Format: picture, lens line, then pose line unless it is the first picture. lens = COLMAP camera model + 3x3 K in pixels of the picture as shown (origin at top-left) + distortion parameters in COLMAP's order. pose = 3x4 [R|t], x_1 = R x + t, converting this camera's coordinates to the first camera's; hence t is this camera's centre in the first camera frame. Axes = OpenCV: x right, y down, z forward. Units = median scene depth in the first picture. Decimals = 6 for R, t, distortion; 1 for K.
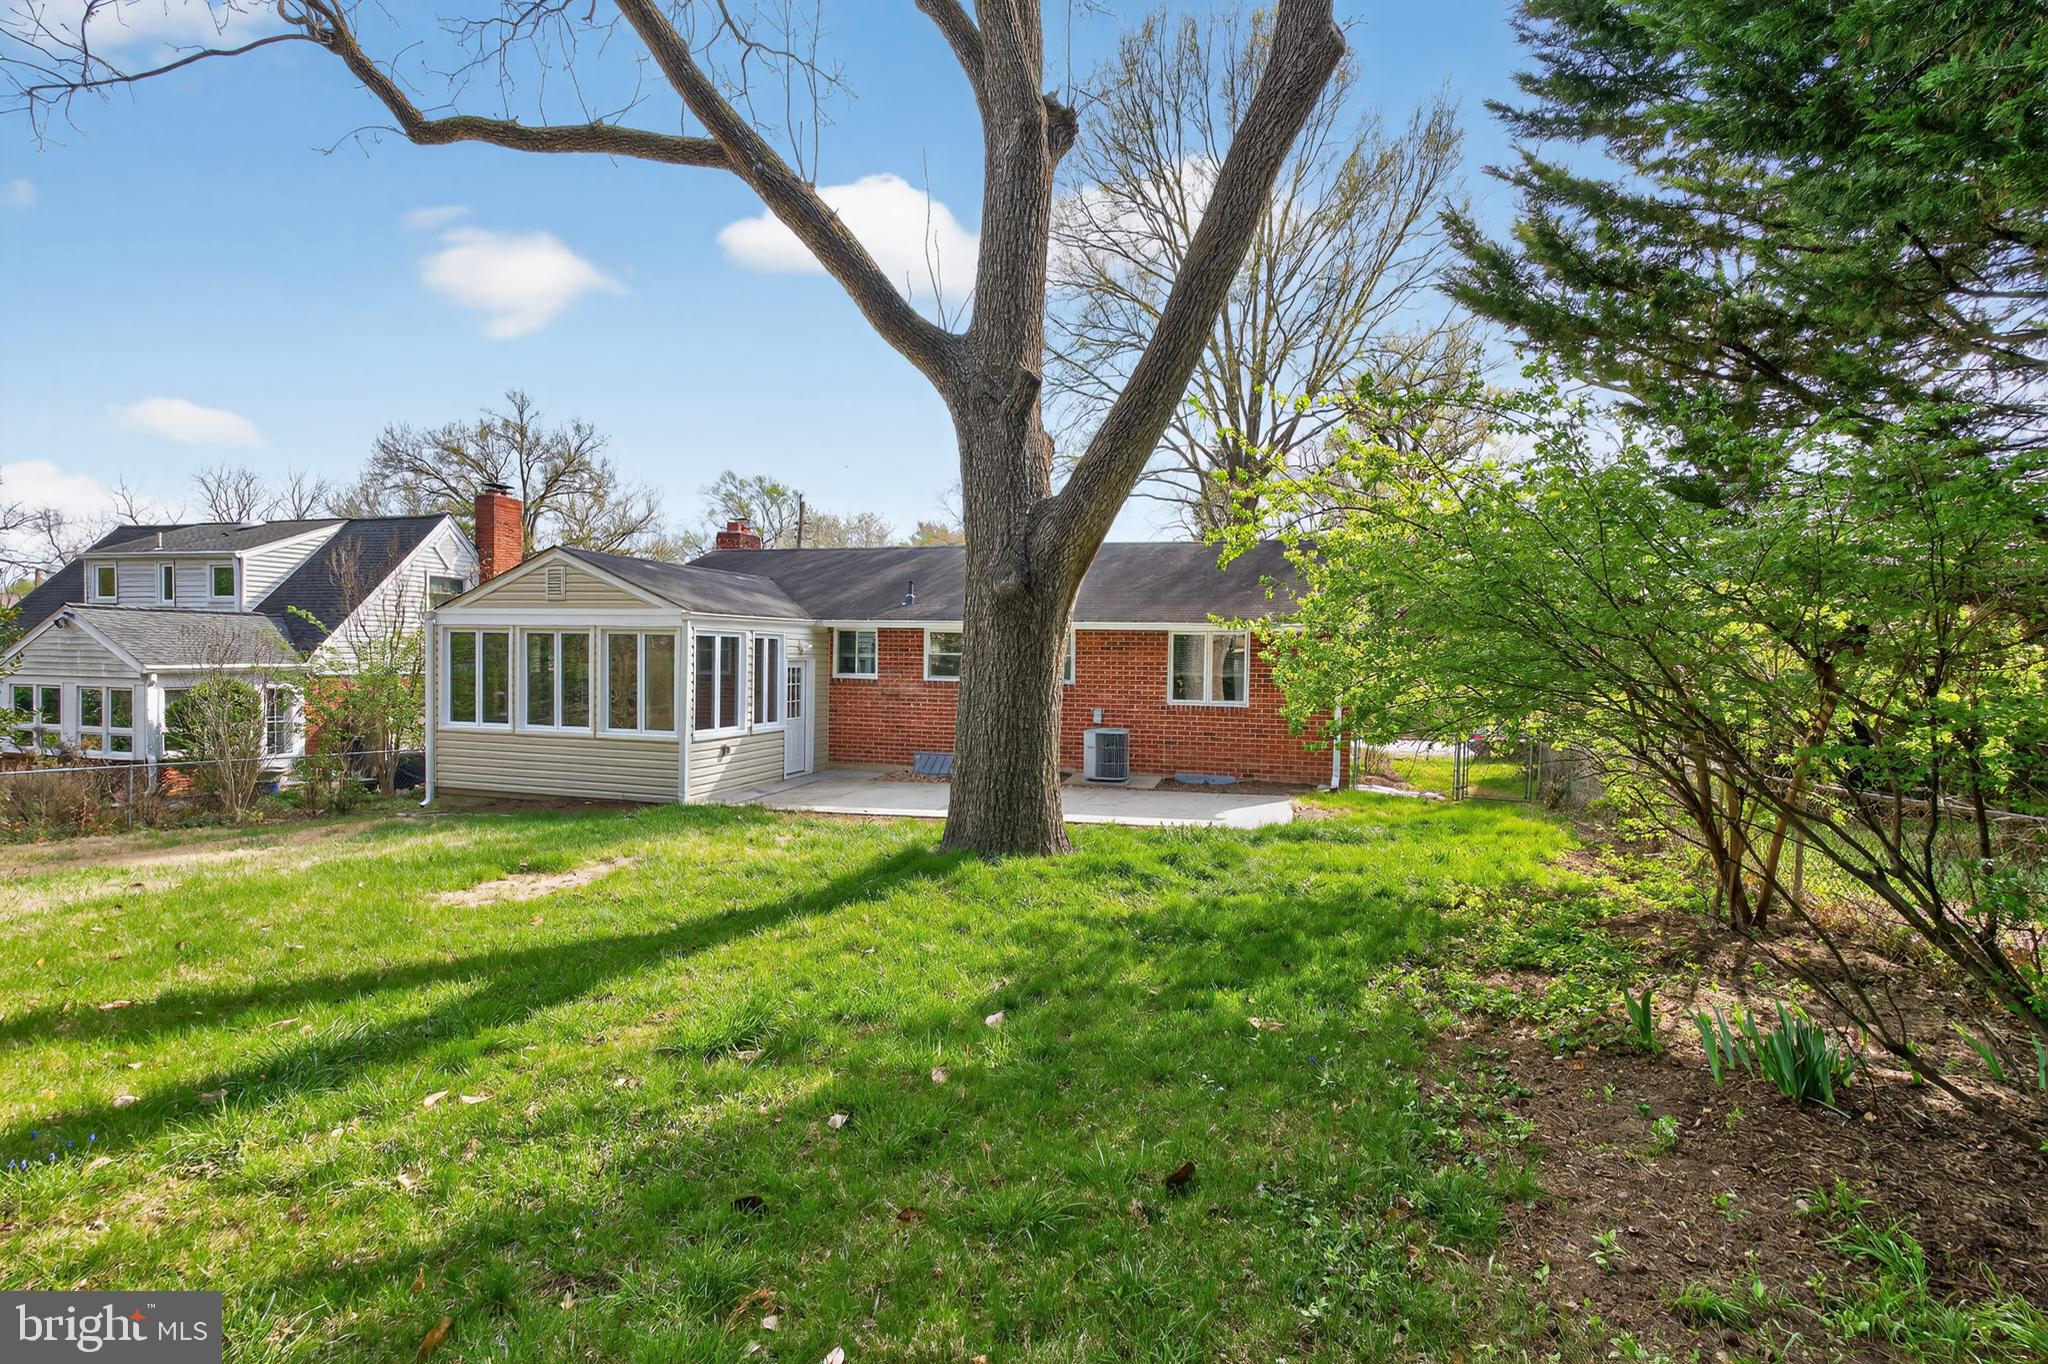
lens RADIAL K [[970.7, 0, 1027.0], [0, 970.7, 674.5], [0, 0, 1]] dist [0.000072, -0.000060]
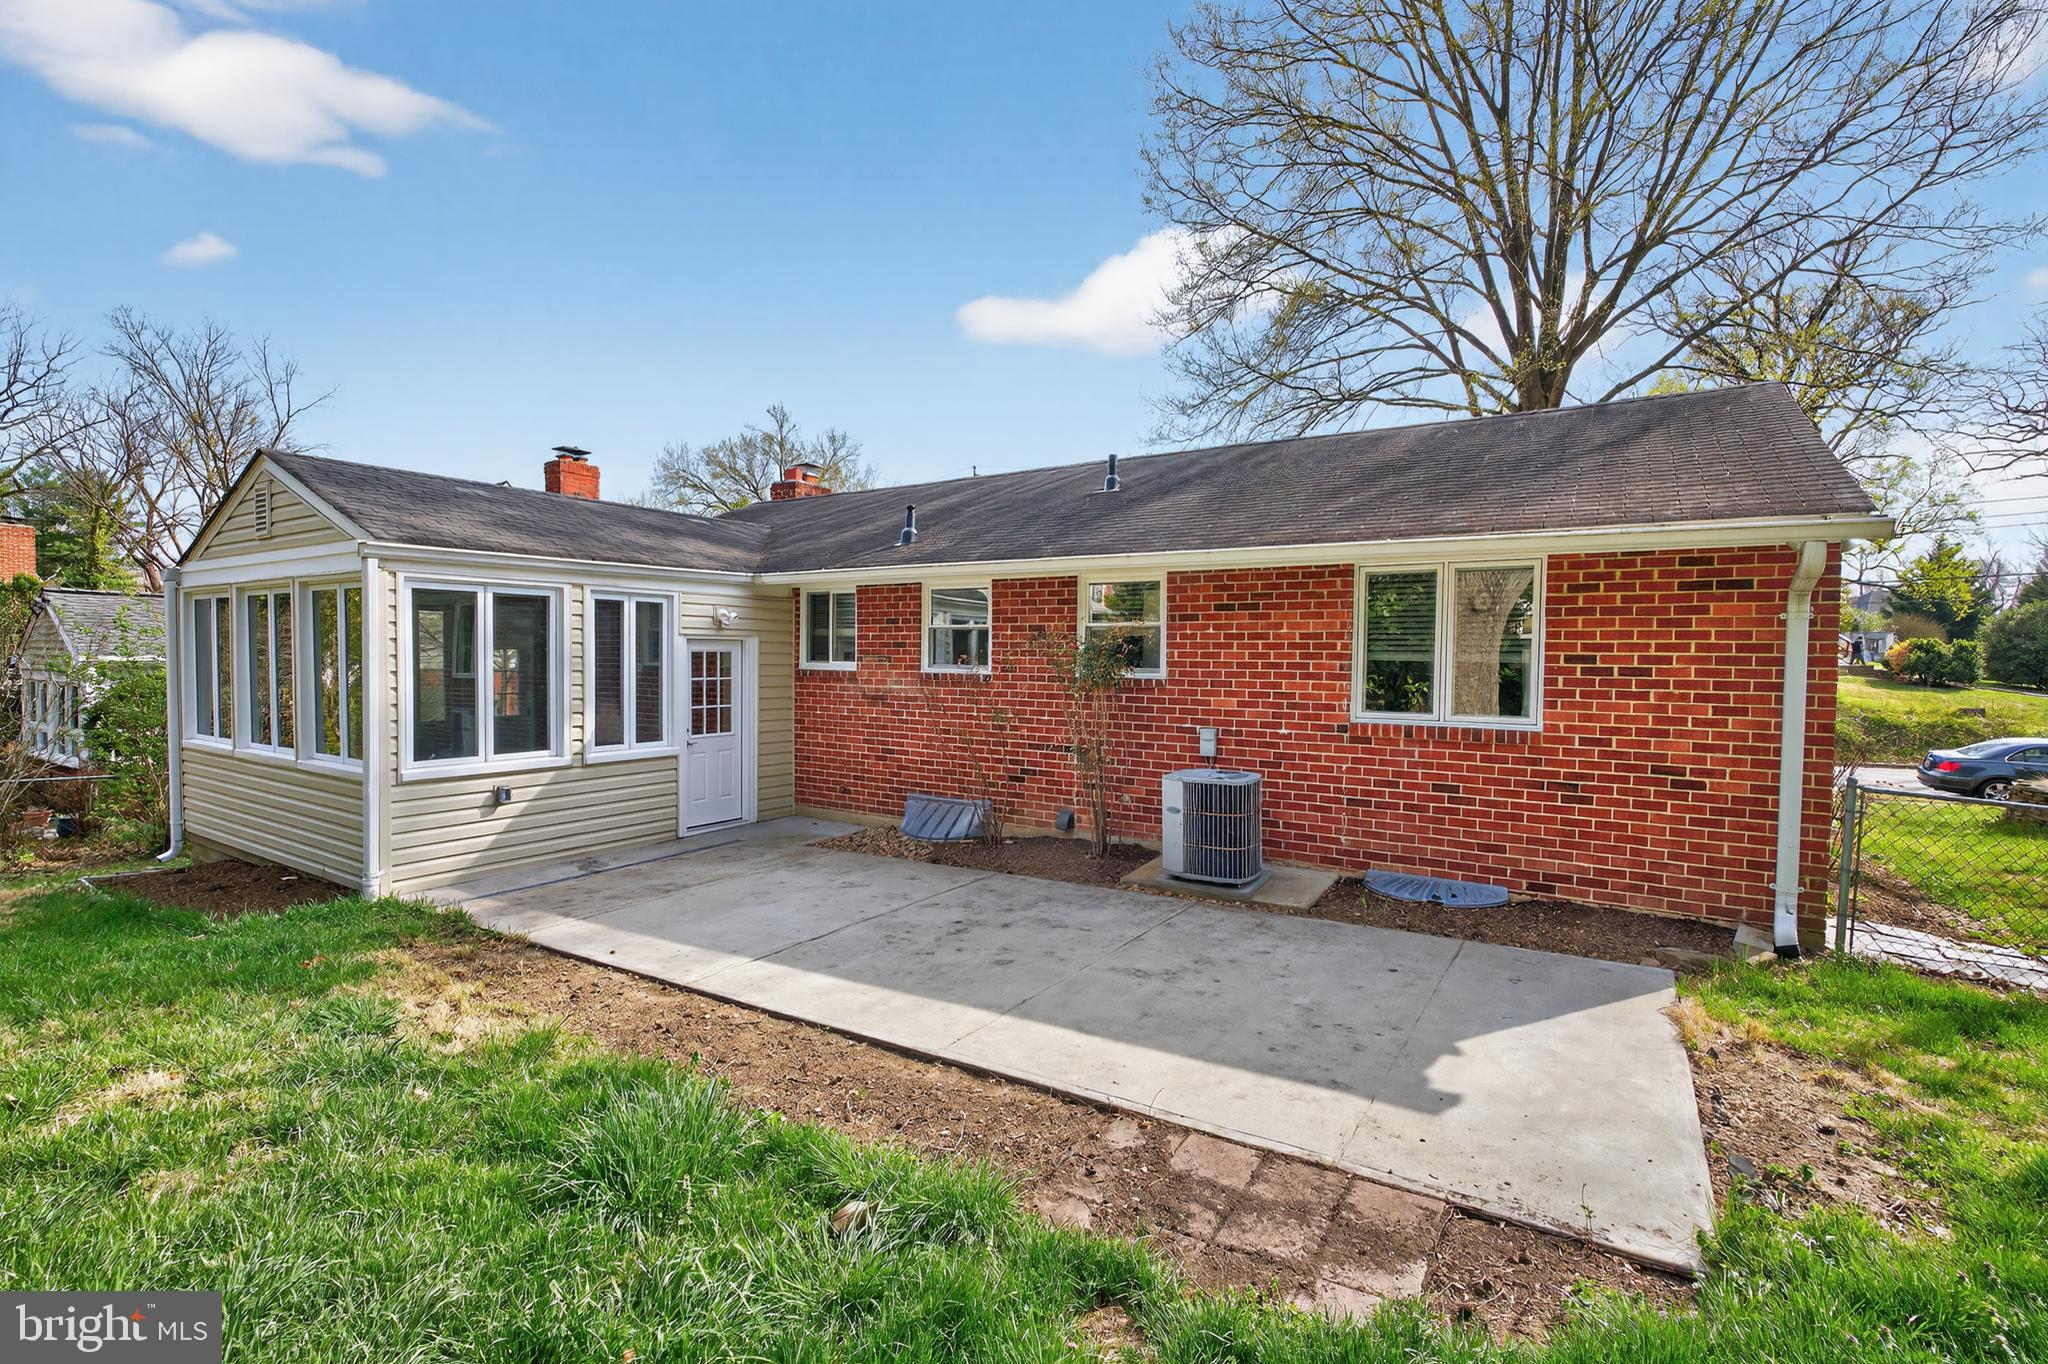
lens RADIAL K [[901.2, 0, 1024.0], [0, 901.2, 682.0], [0, 0, 1]] dist [-0.009620, -0.000217]
pose [[0.955601, 0.001354, -0.294660, 0.114862], [0.001884, 0.999941, 0.010707, 0.006232], [0.294657, -0.010787, 0.955542, 0.504359]]
